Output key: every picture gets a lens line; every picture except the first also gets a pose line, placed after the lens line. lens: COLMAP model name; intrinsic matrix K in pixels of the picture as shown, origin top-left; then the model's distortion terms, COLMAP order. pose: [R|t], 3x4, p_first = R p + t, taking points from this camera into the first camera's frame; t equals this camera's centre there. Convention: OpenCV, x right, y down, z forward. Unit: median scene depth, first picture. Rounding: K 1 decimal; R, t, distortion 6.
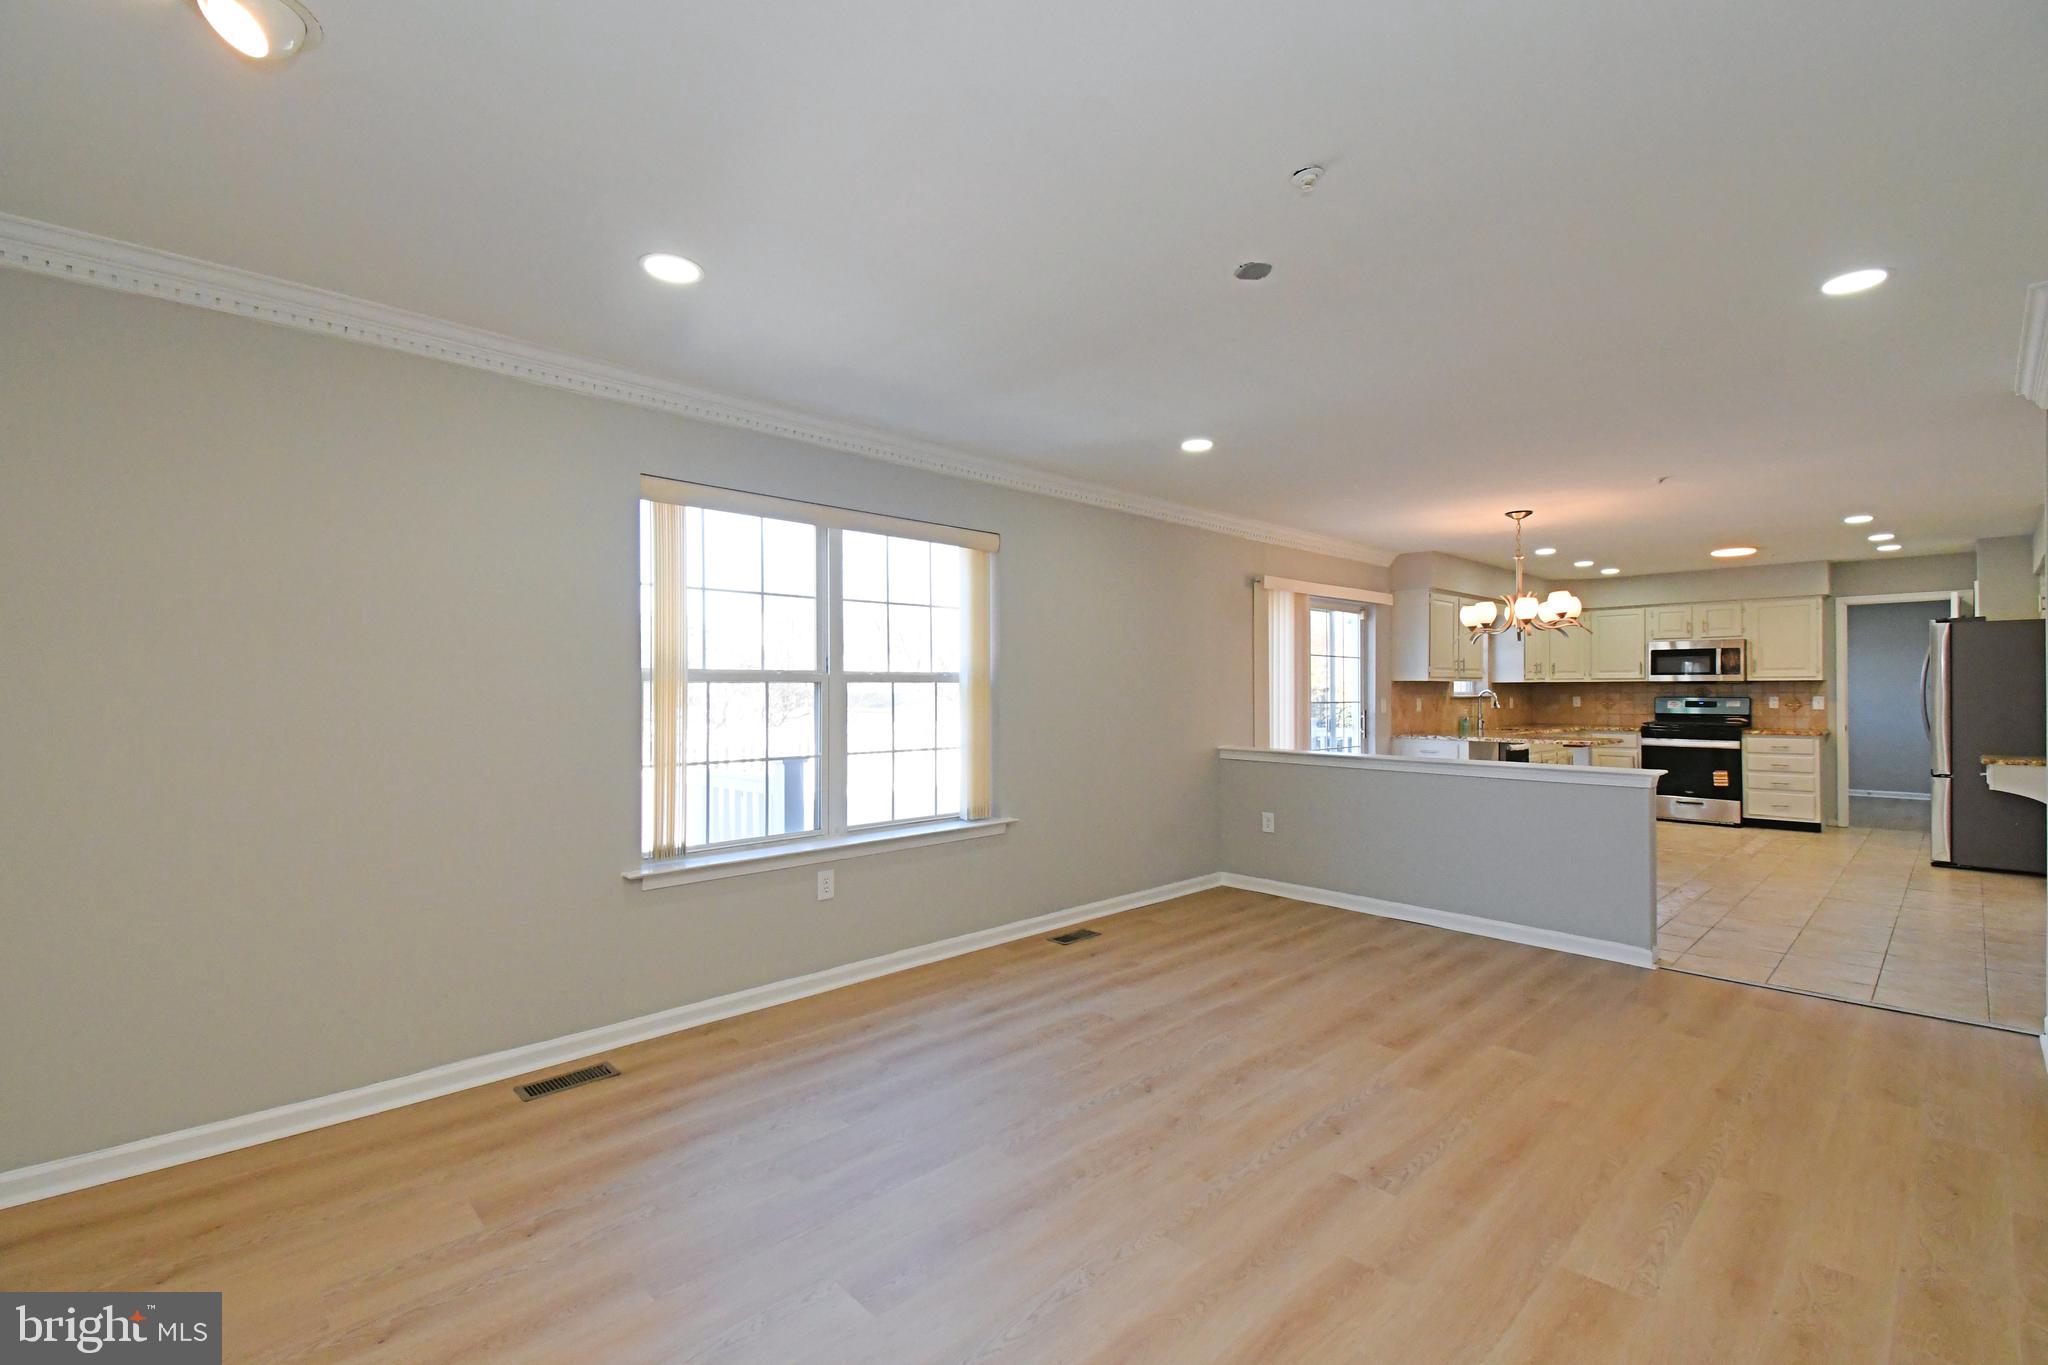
lens RADIAL K [[888.2, 0, 1005.6], [0, 888.2, 685.8], [0, 0, 1]] dist [0.015632, -0.011580]
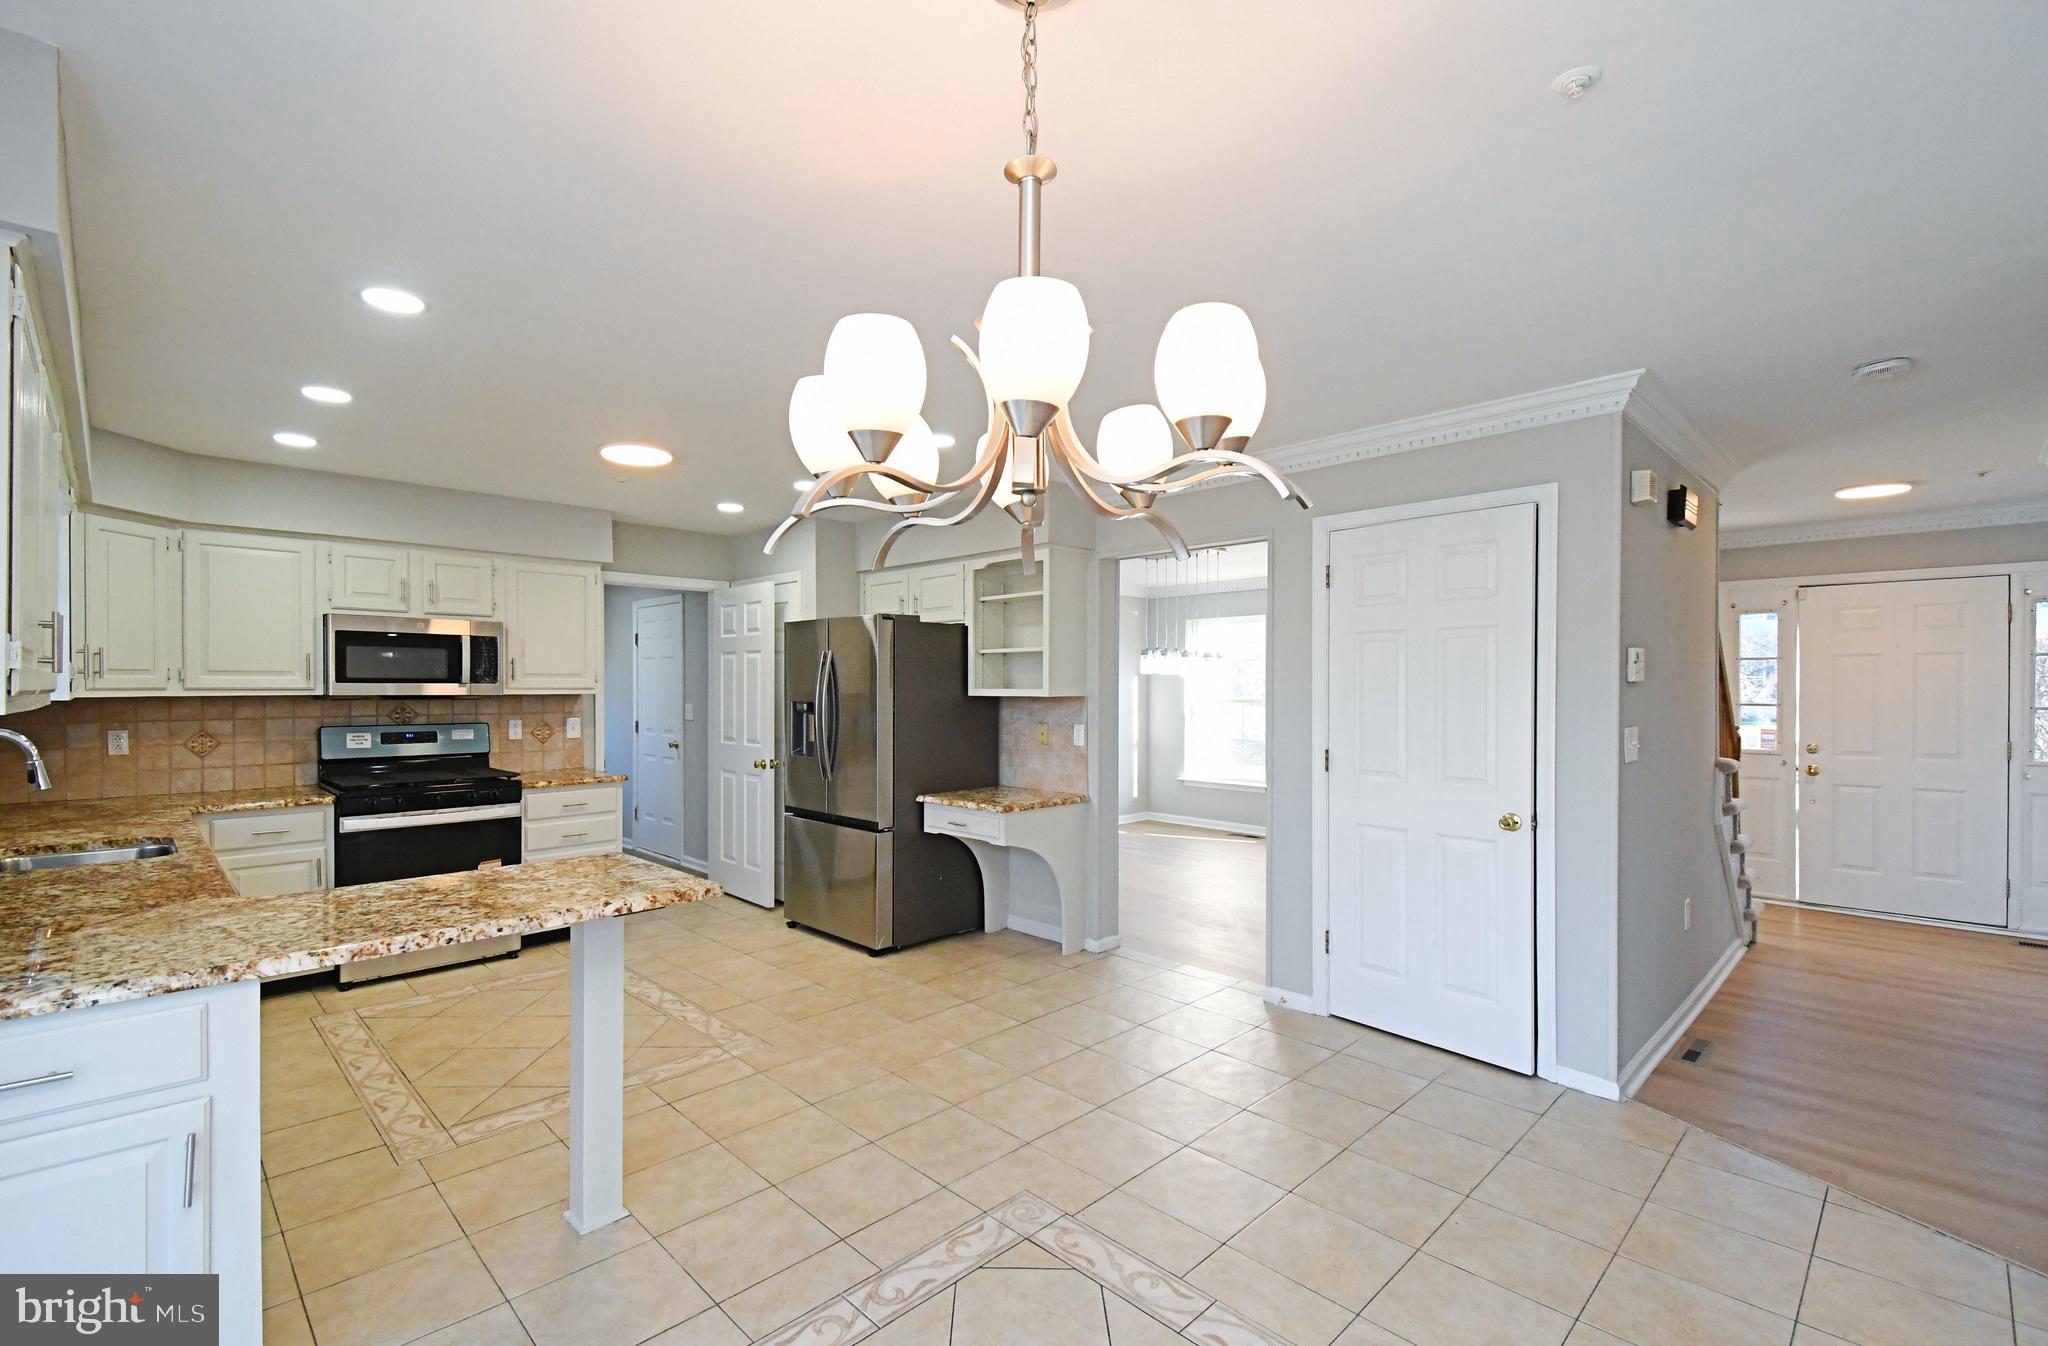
lens RADIAL K [[888.2, 0, 1008.7], [0, 888.2, 693.6], [0, 0, 1]] dist [0.015632, -0.011580]
pose [[-0.034909, -0.005628, 0.999375, 0.276747], [-0.005099, 0.999972, 0.005454, -0.012405], [-0.999377, -0.004905, -0.034937, 0.785785]]
